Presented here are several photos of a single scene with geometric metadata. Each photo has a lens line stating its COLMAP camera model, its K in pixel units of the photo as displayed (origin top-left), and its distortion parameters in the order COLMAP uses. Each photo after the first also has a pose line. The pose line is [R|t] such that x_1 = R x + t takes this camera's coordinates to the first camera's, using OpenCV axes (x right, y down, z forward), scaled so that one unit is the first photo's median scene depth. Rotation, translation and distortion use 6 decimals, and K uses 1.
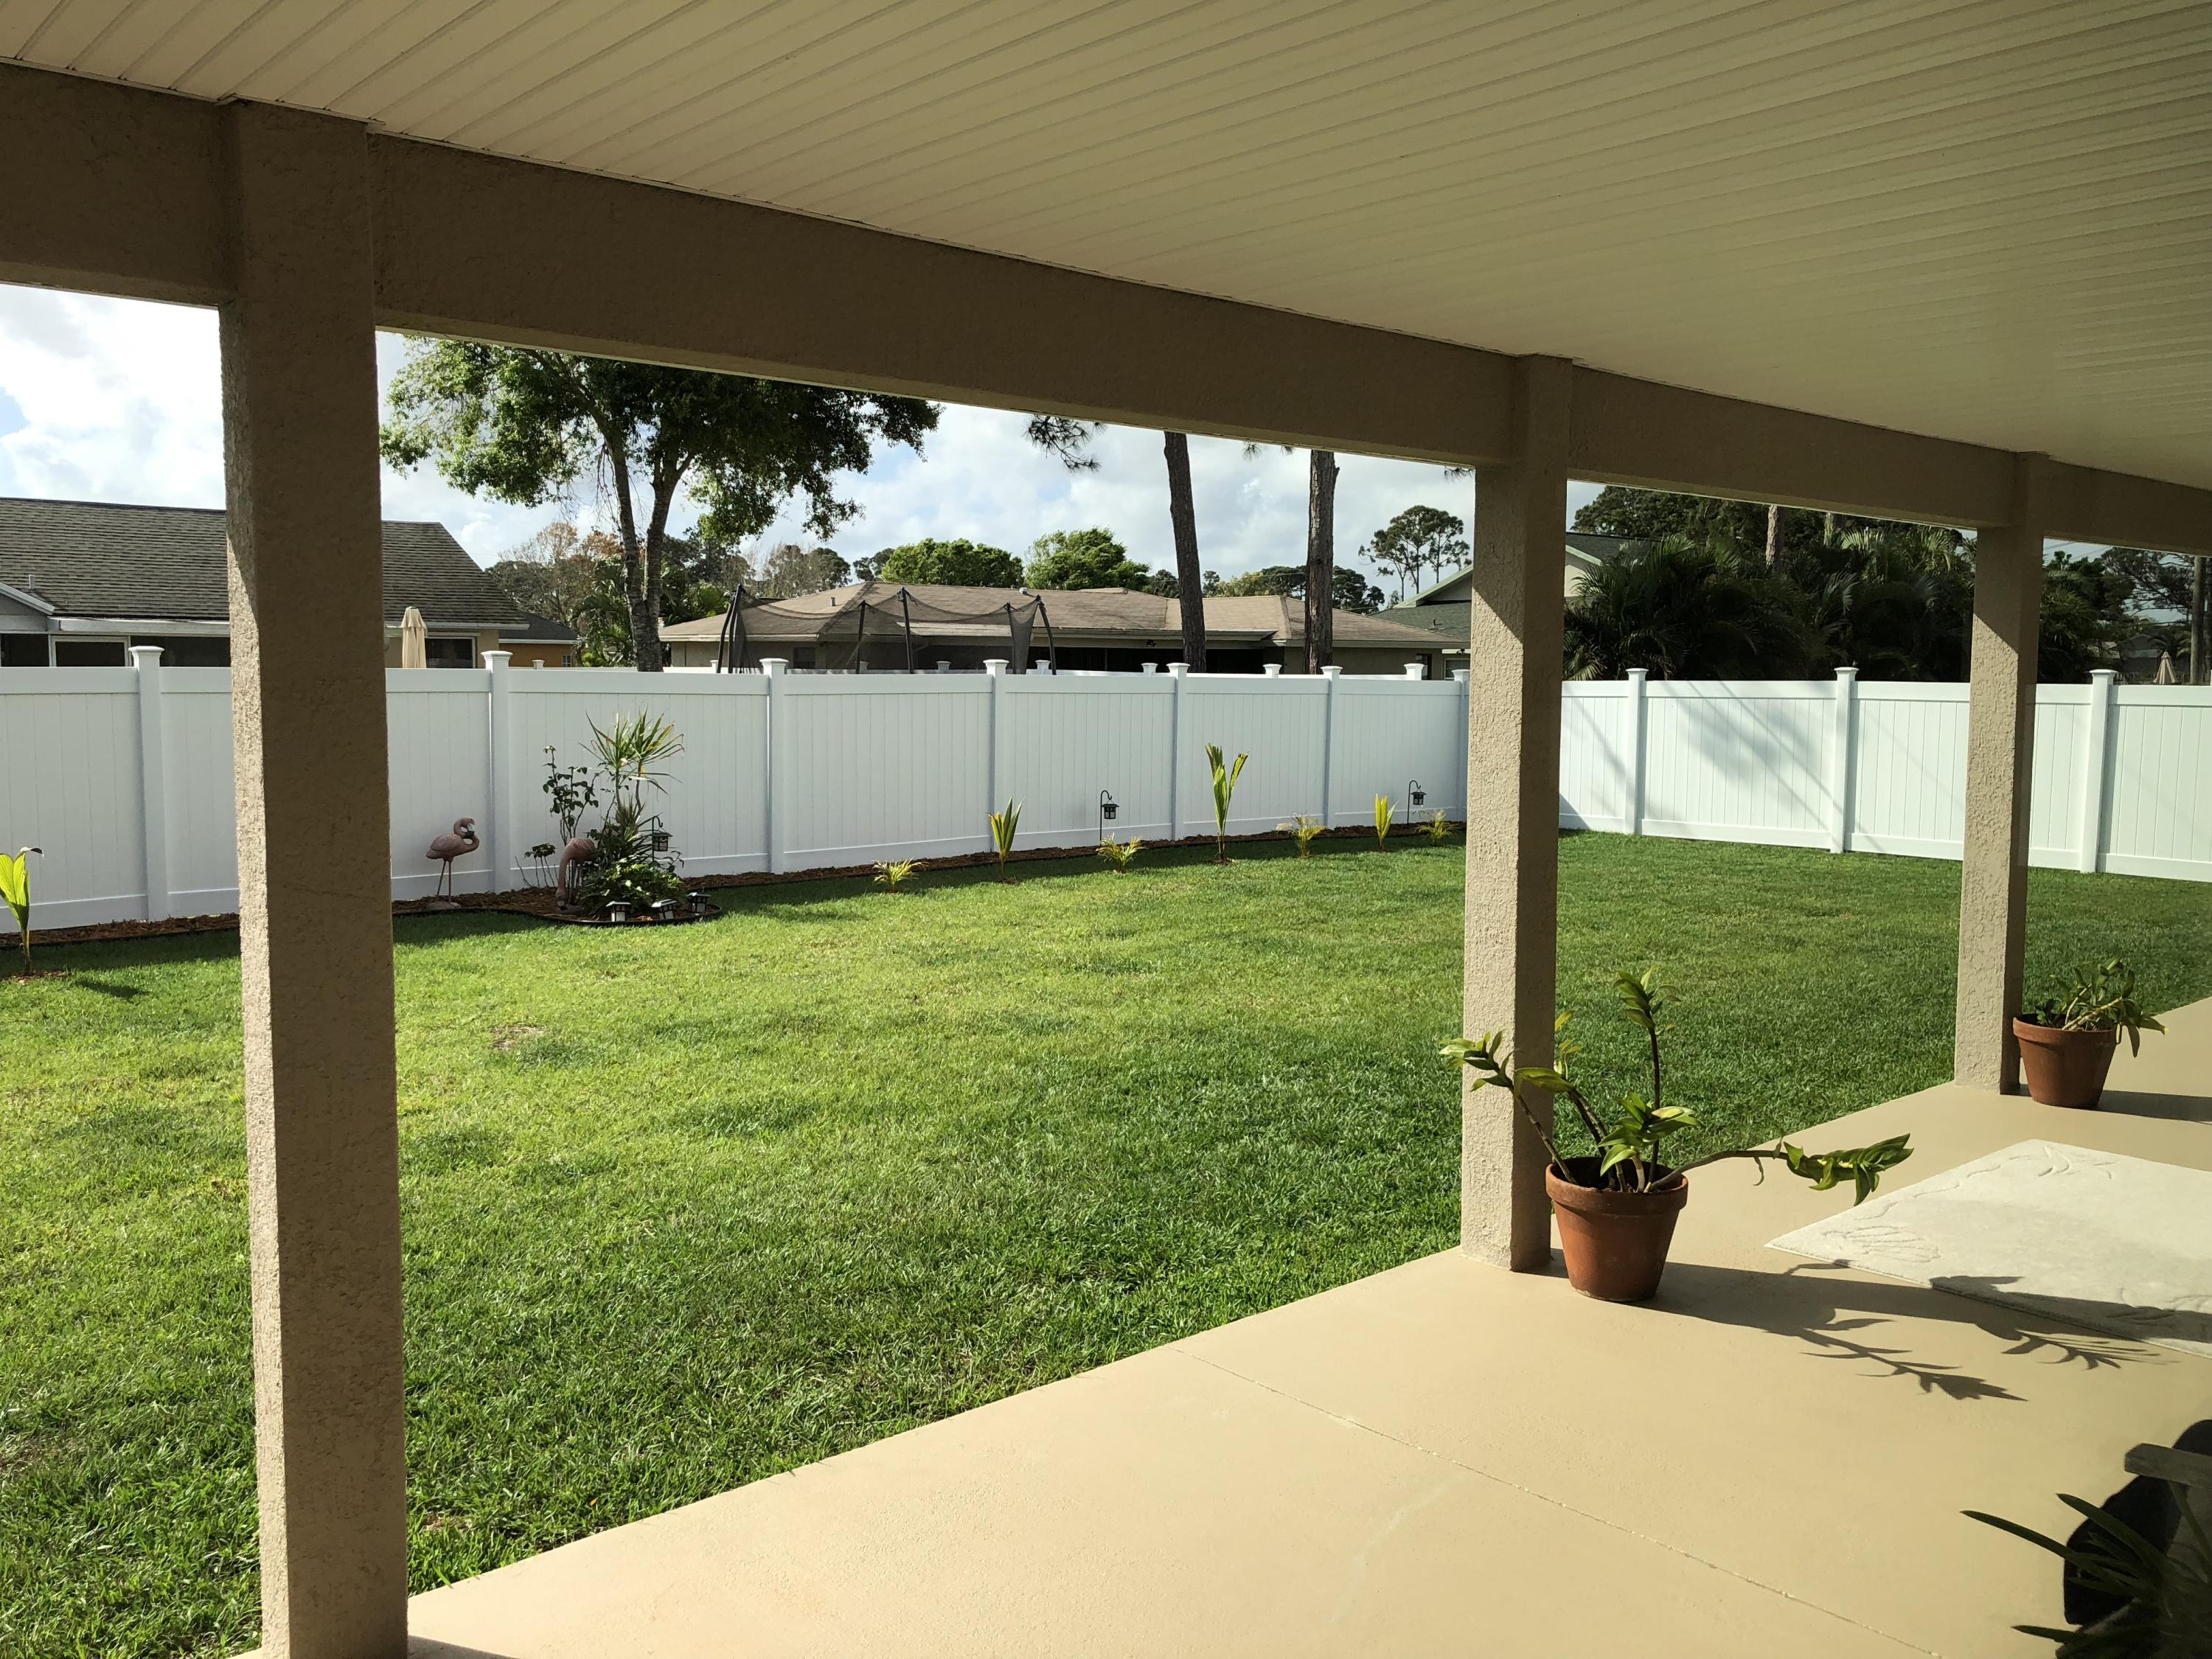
lens RADIAL K [[1808.6, 0, 1139.2], [0, 1808.6, 822.0], [0, 0, 1]] dist [0.006618, 0.001067]
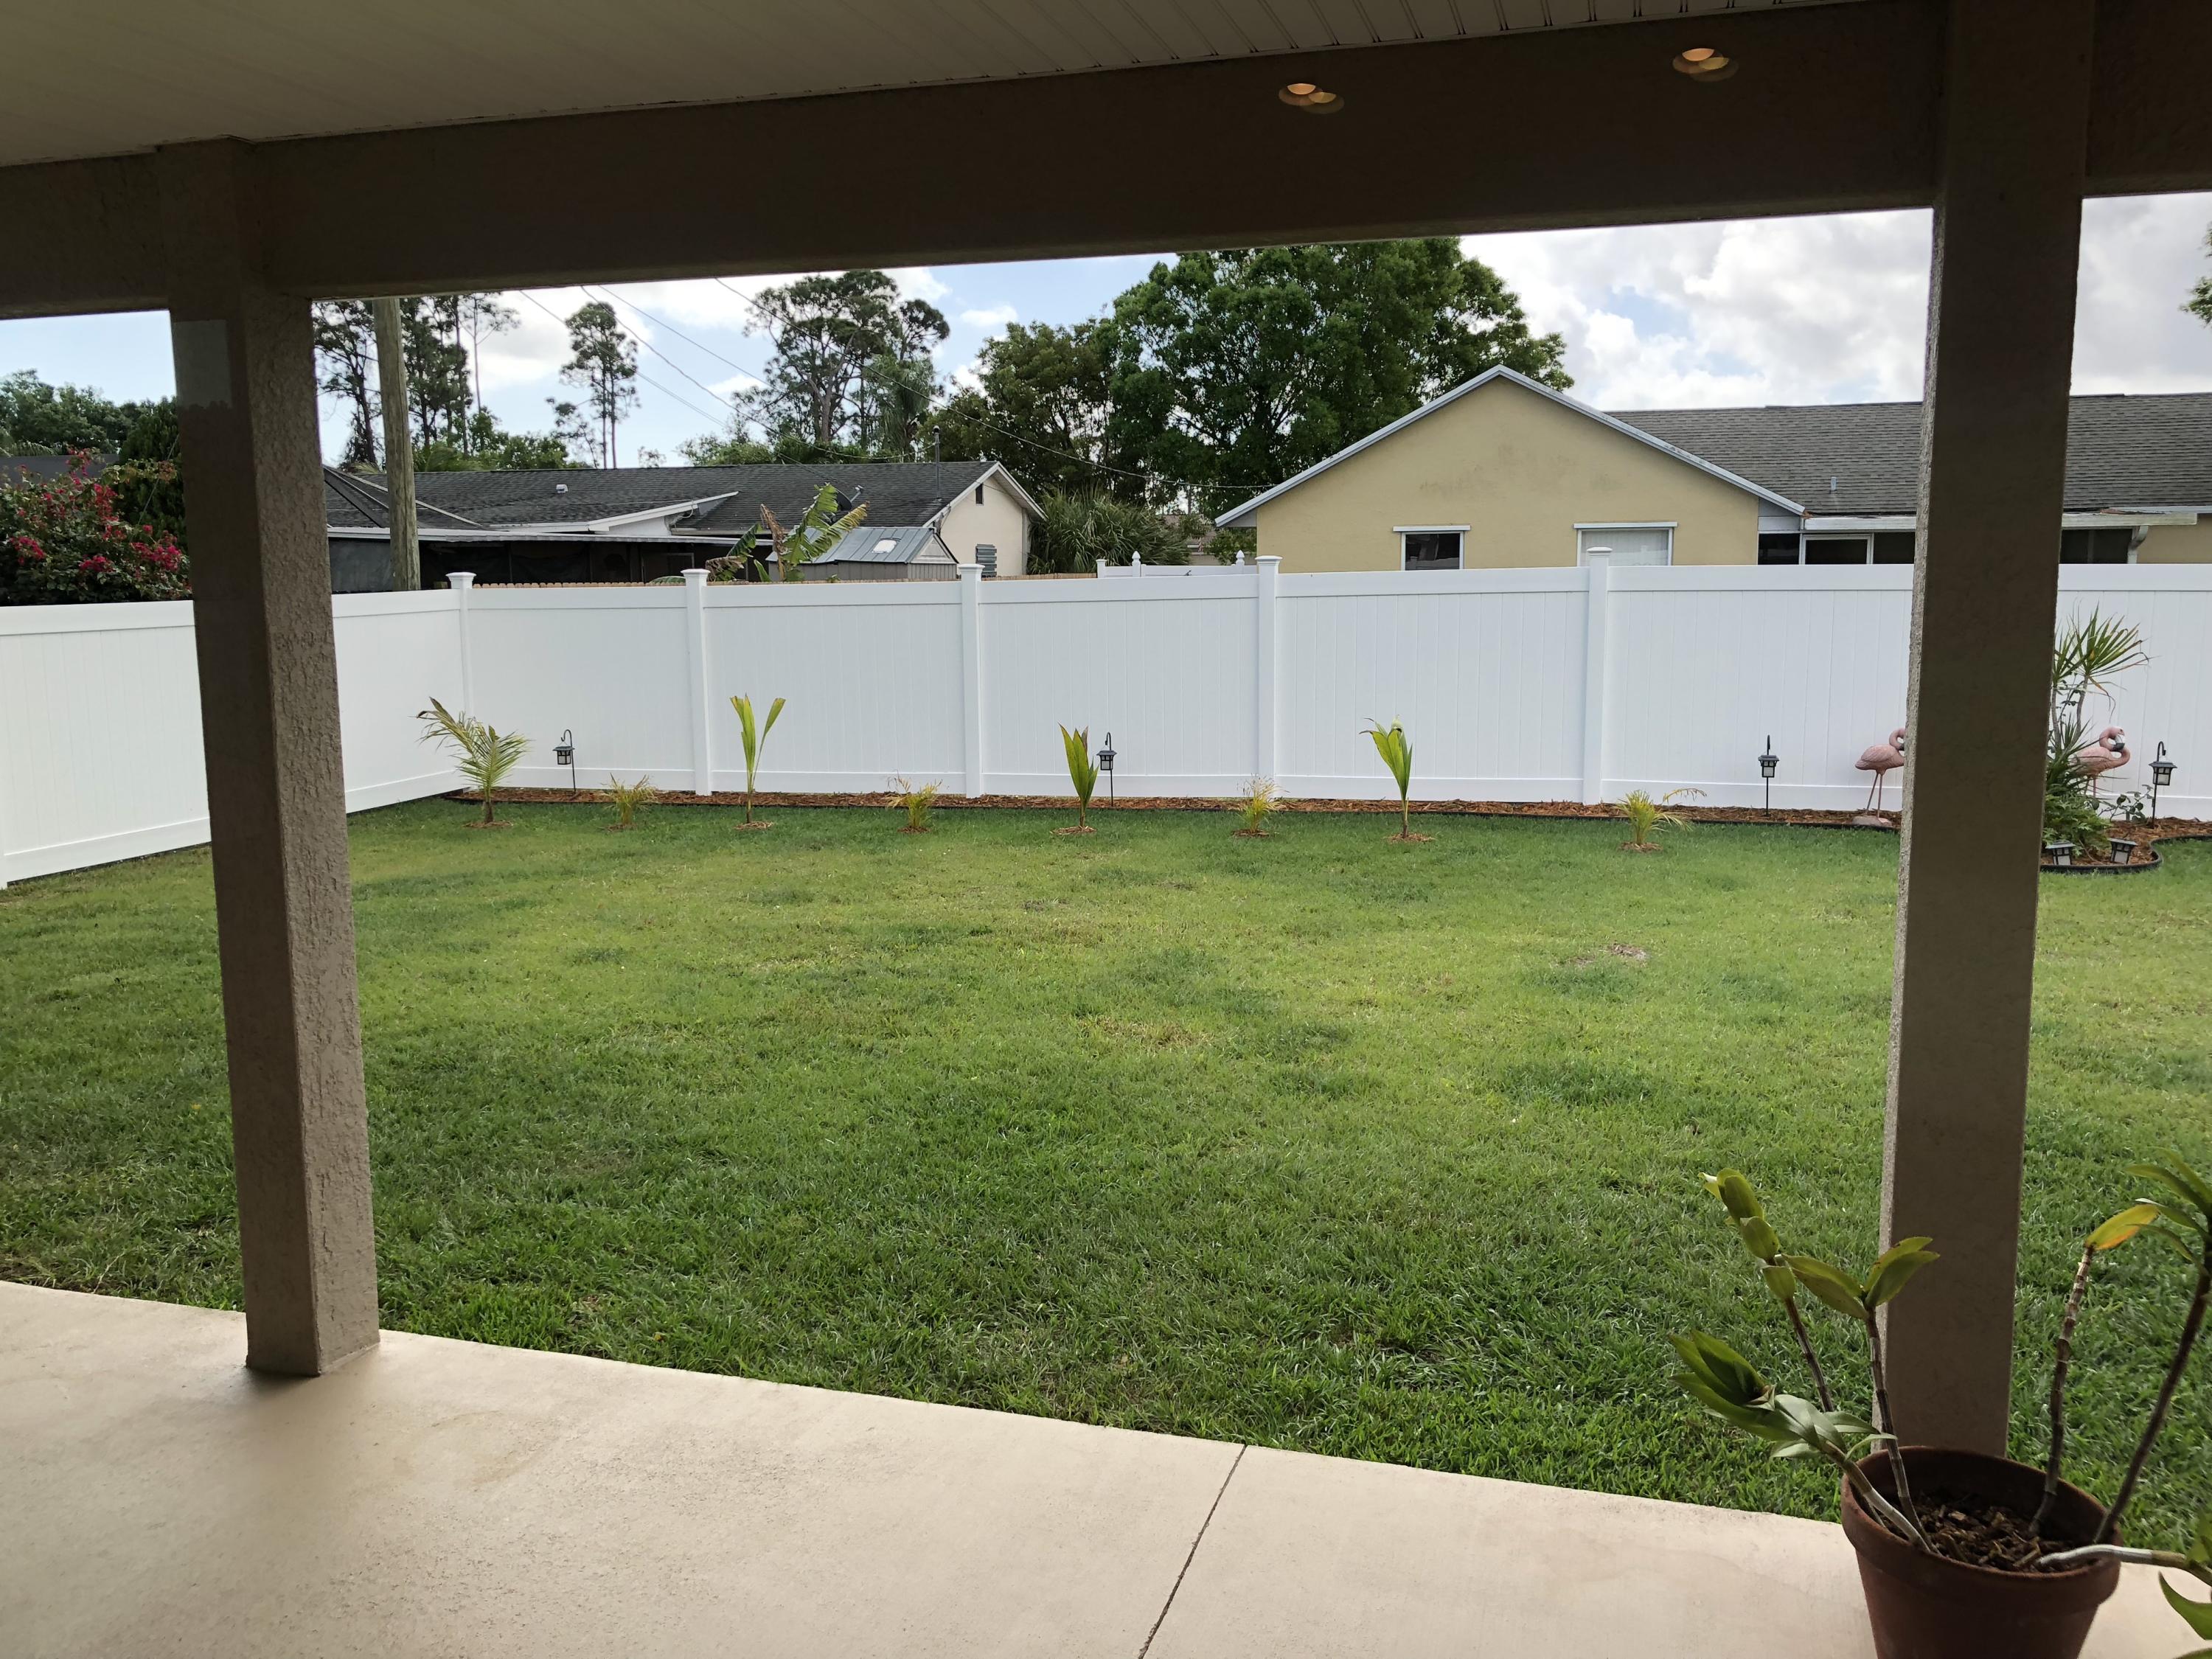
lens RADIAL K [[1818.2, 0, 1106.0], [0, 1818.2, 829.5], [0, 0, 1]] dist [-0.007210, -0.010290]
pose [[0.513002, 0.109259, -0.851406, 1.176726], [-0.056193, 0.994013, 0.093701, -0.081913], [0.856546, -0.000226, 0.516070, 1.024627]]
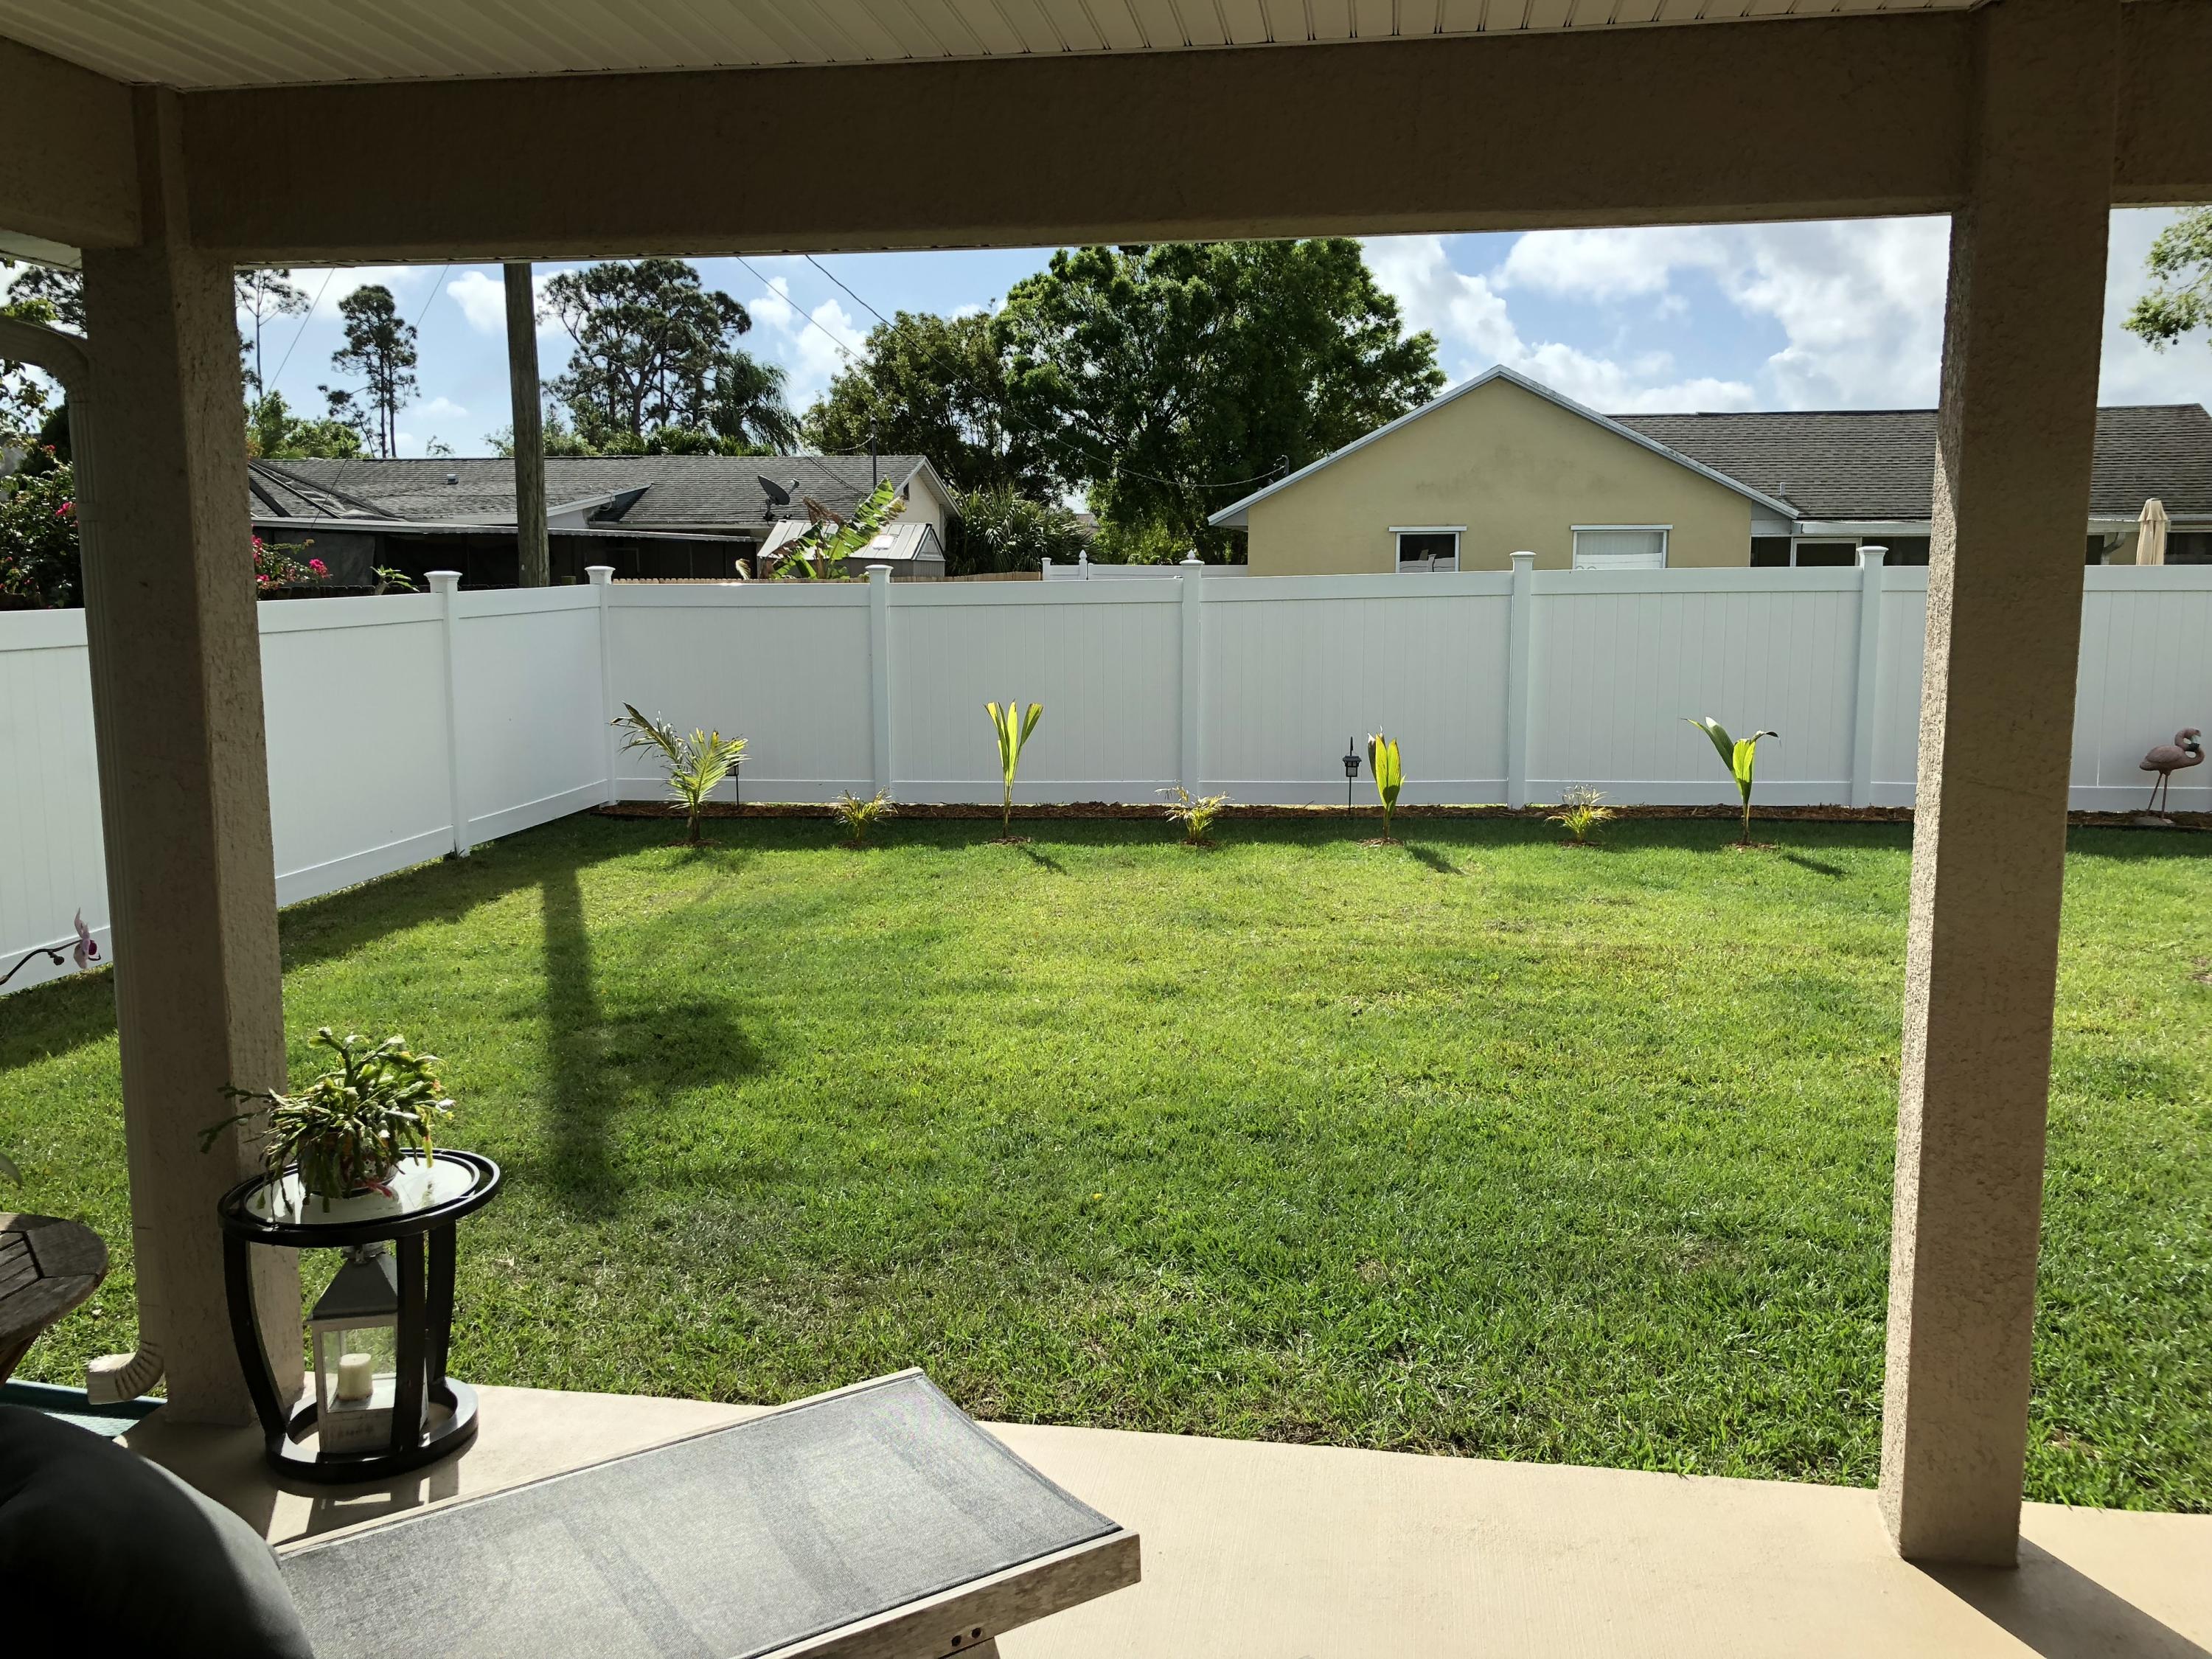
lens RADIAL K [[1820.8, 0, 1108.6], [0, 1820.8, 825.6], [0, 0, 1]] dist [-0.010582, -0.001849]
pose [[0.623990, 0.099195, -0.775111, 0.015869], [-0.054845, 0.995024, 0.083187, 0.001573], [0.779505, -0.009397, 0.626325, -0.012538]]
